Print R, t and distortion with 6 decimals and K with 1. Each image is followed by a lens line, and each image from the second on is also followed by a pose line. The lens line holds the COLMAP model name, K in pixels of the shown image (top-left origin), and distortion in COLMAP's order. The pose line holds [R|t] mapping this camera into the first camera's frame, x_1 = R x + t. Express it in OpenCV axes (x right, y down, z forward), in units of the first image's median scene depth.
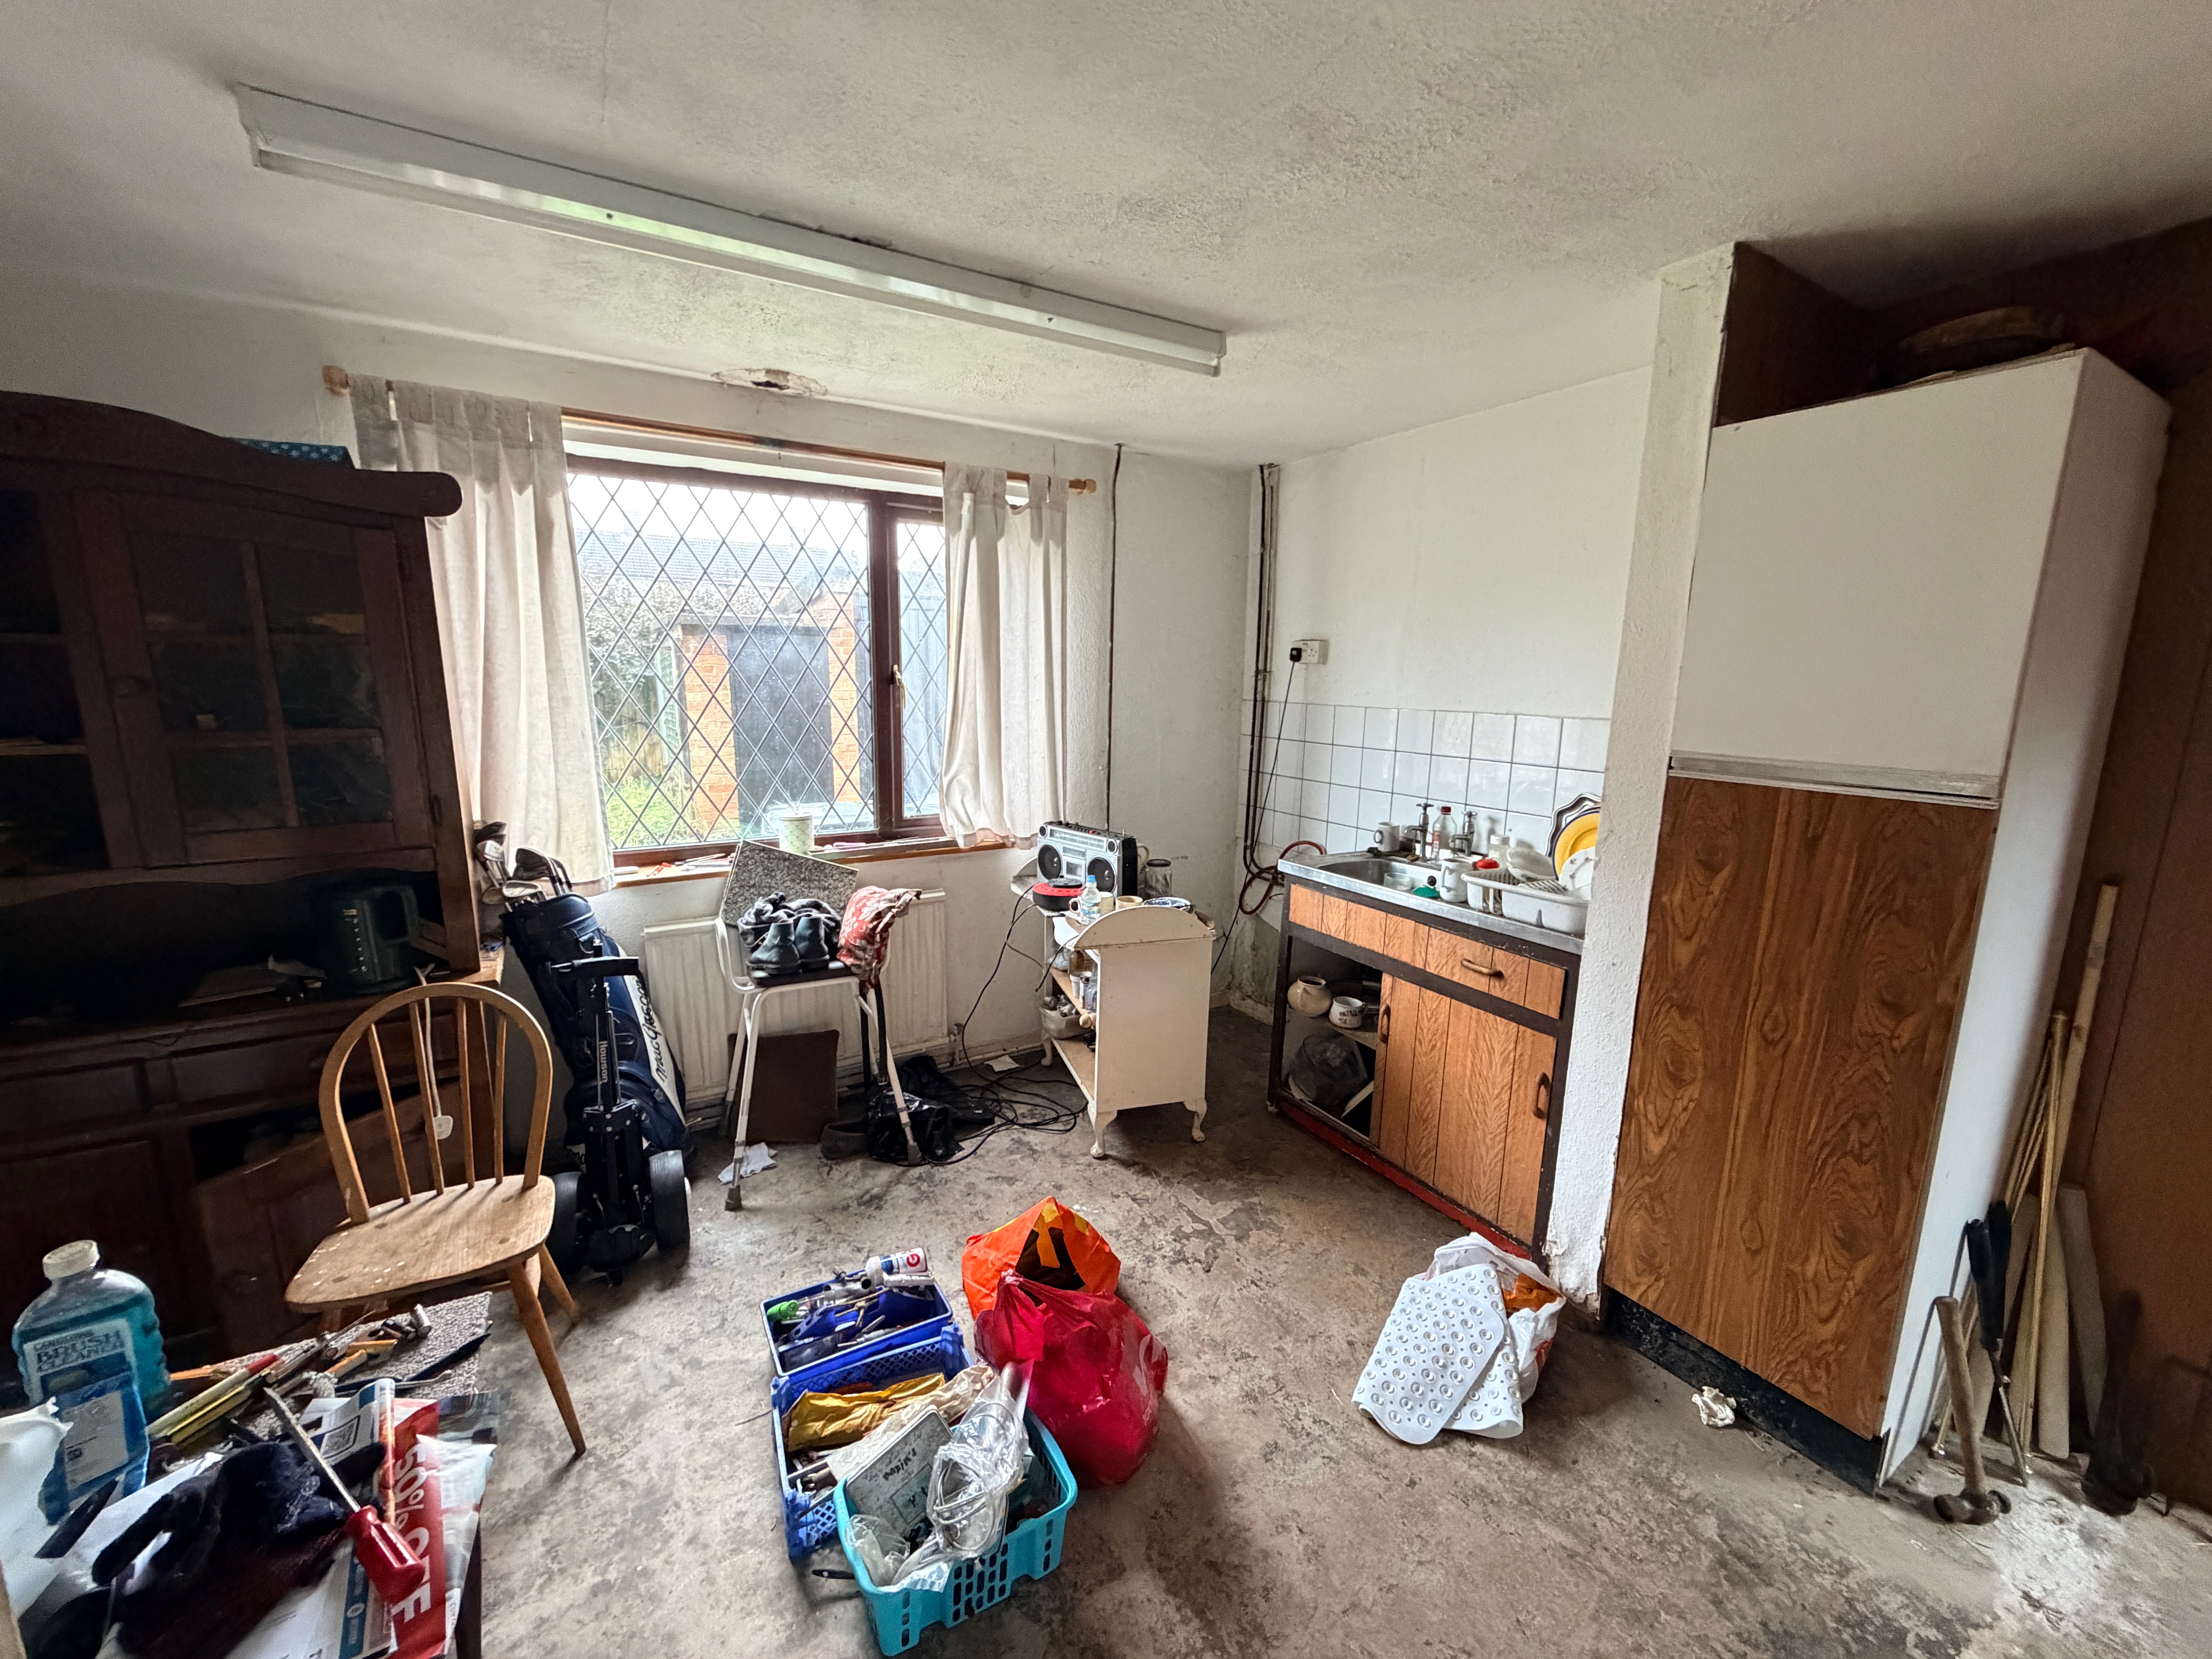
lens RADIAL K [[884.7, 0, 1102.8], [0, 884.7, 827.1], [0, 0, 1]] dist [0.000811, -0.000126]
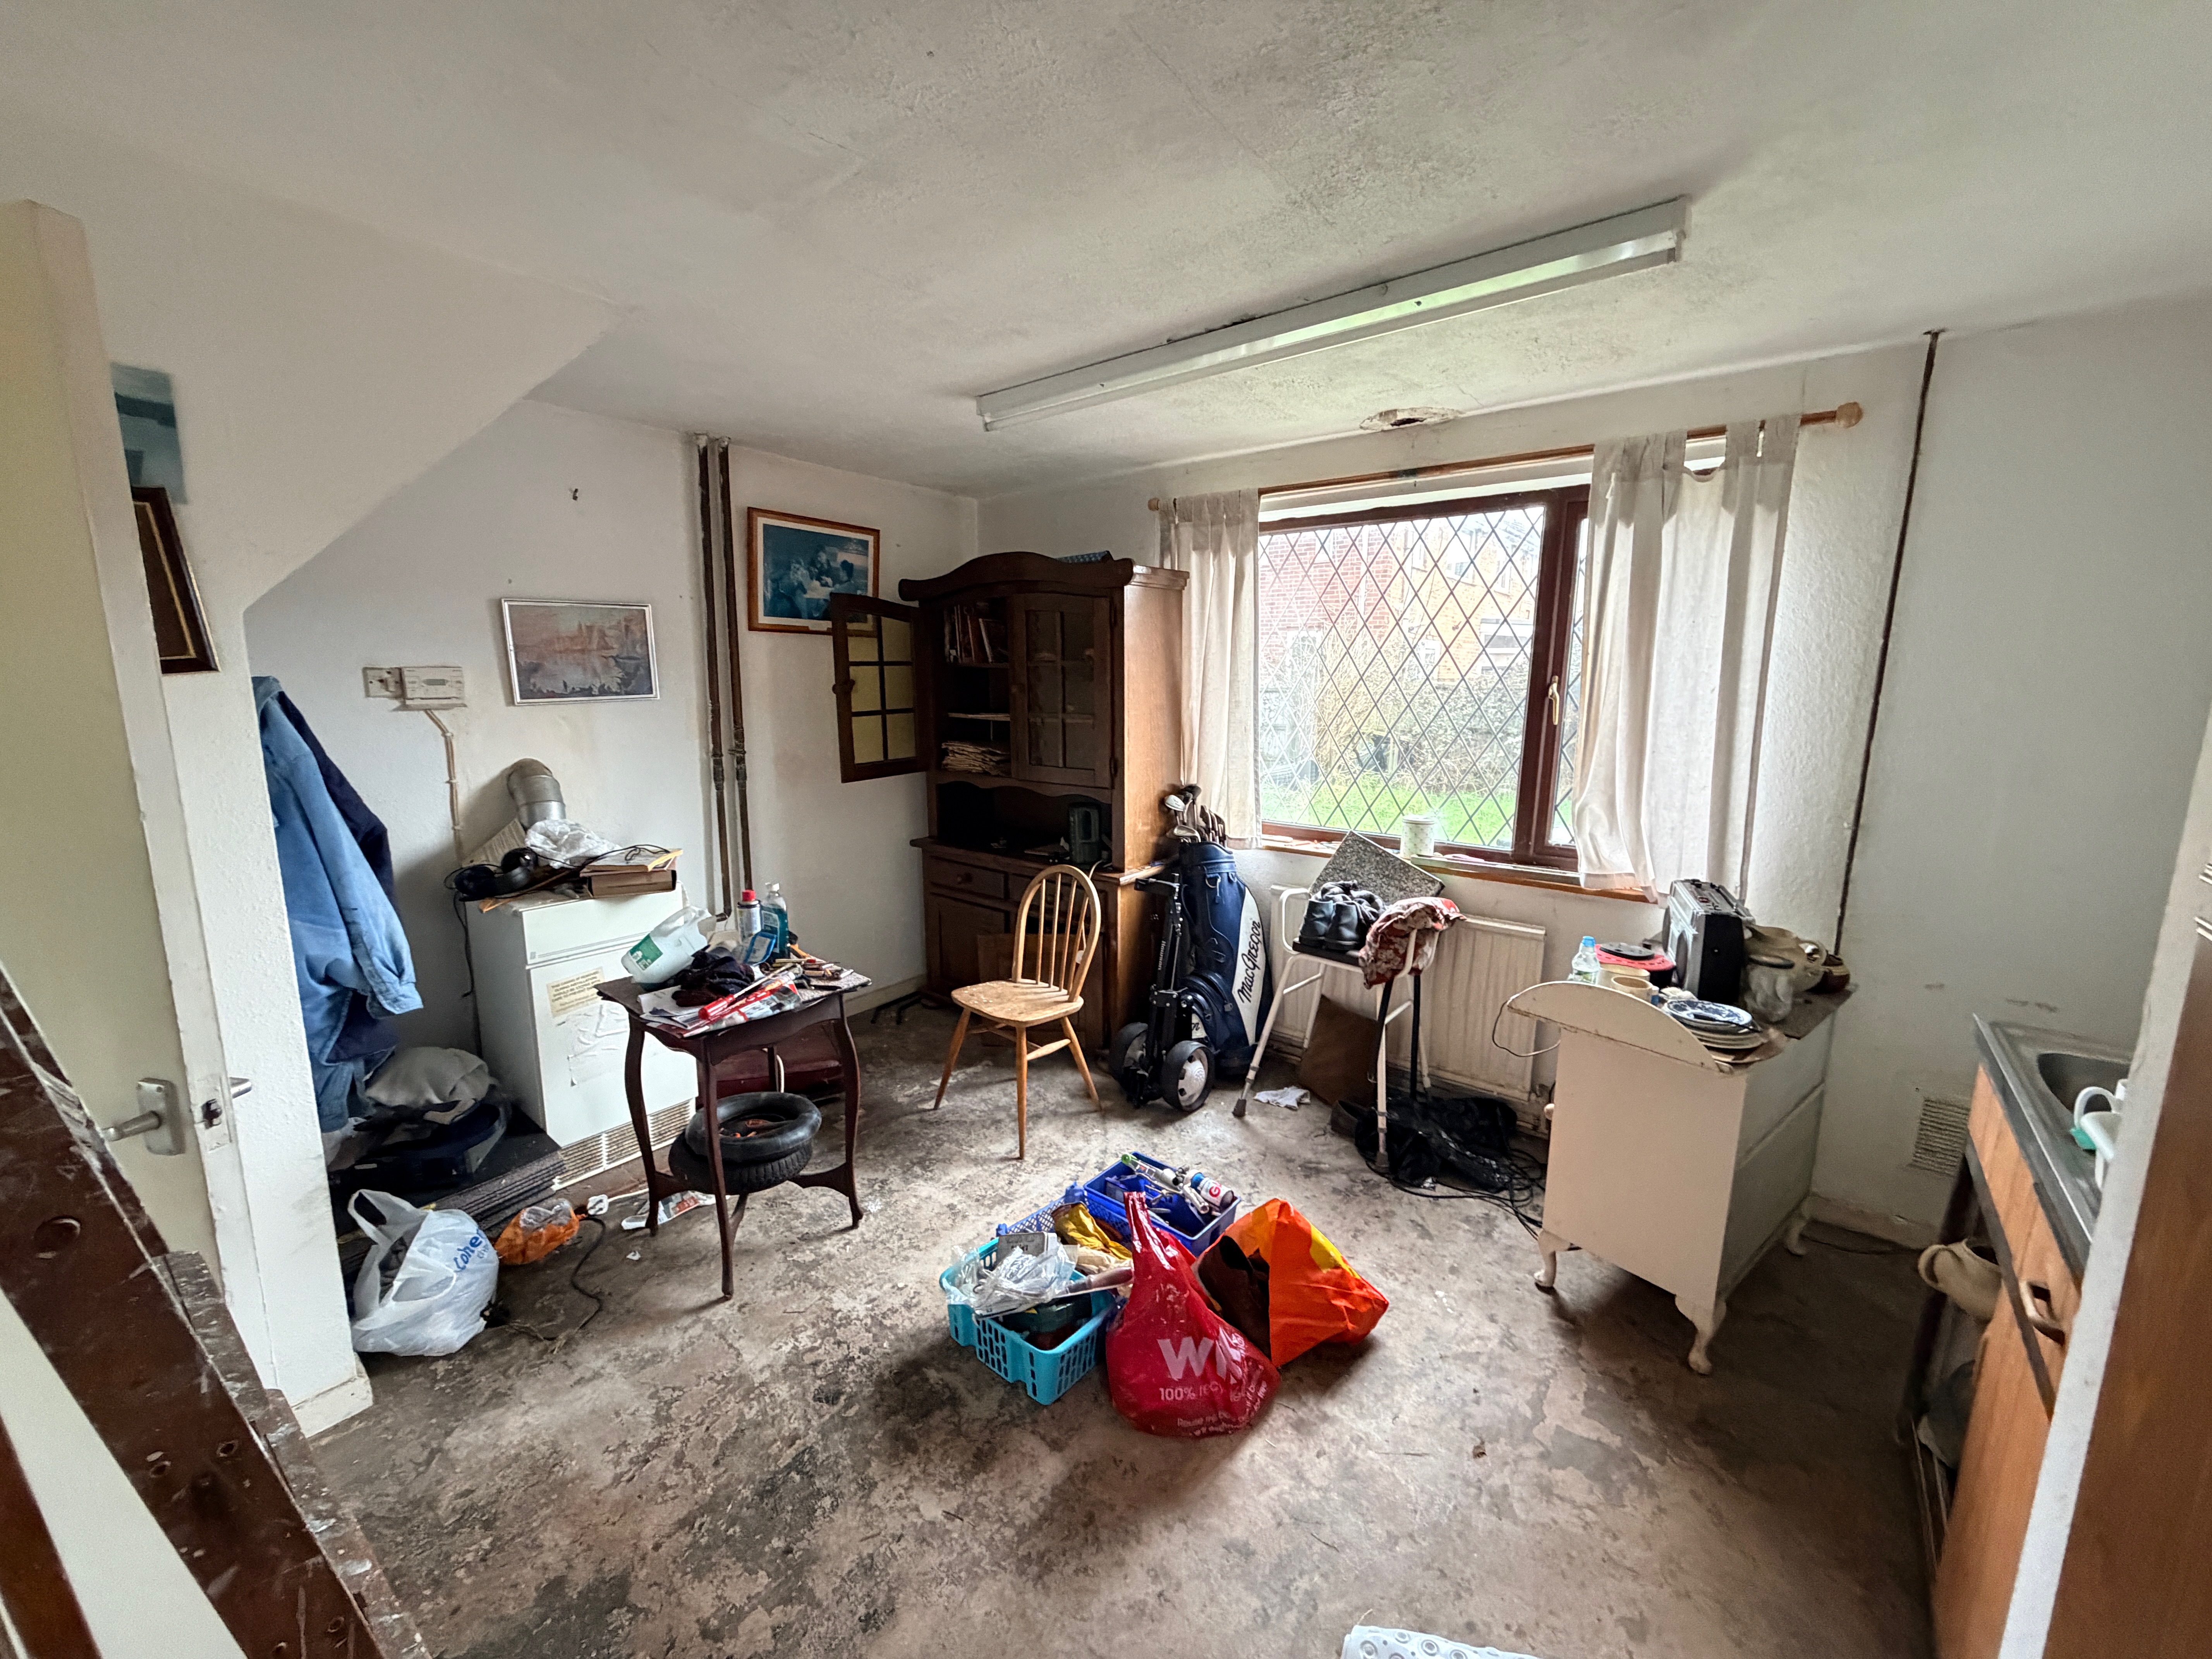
lens RADIAL K [[884.7, 0, 1092.5], [0, 884.7, 827.1], [0, 0, 1]] dist [0.000811, -0.000126]
pose [[0.340401, 0.145476, -0.928958, 0.577746], [-0.169095, 0.981323, 0.091714, -0.040813], [0.924951, 0.125862, 0.358643, 0.306555]]
